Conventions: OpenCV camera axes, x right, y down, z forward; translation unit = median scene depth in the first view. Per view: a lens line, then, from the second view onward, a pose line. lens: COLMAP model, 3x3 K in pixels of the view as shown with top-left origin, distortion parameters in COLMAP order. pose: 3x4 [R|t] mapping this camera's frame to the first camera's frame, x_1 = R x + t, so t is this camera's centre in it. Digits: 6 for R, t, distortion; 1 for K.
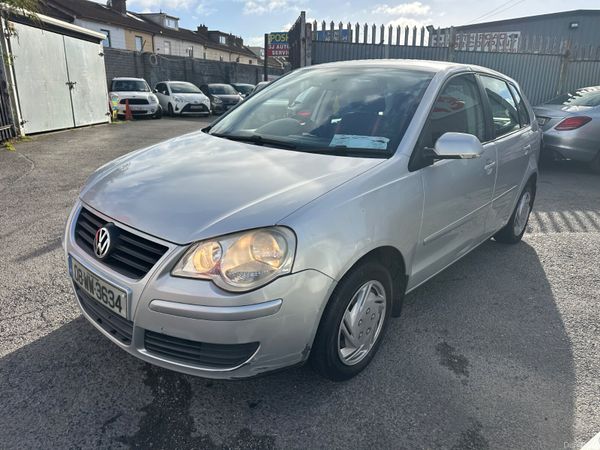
lens RADIAL K [[425.1, 0, 304.1], [0, 425.1, 225.3], [0, 0, 1]] dist [0.043260, -0.052878]
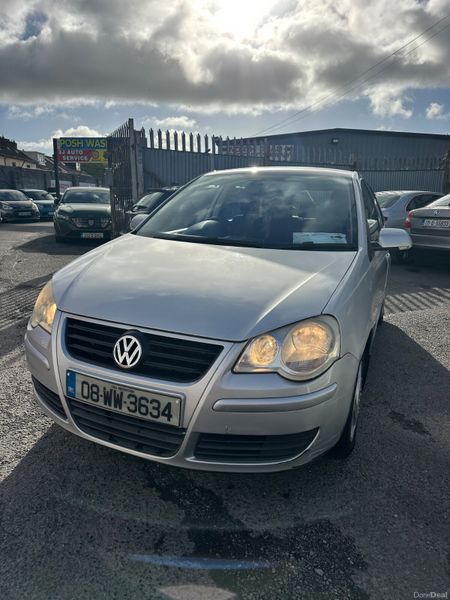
lens RADIAL K [[425.1, 0, 221.6], [0, 425.1, 300.2], [0, 0, 1]] dist [0.043260, -0.052878]
pose [[0.951842, -0.076669, 0.296849, -0.467060], [0.096577, 0.993915, -0.052970, -0.002077], [-0.290982, 0.079088, 0.953454, 0.032420]]
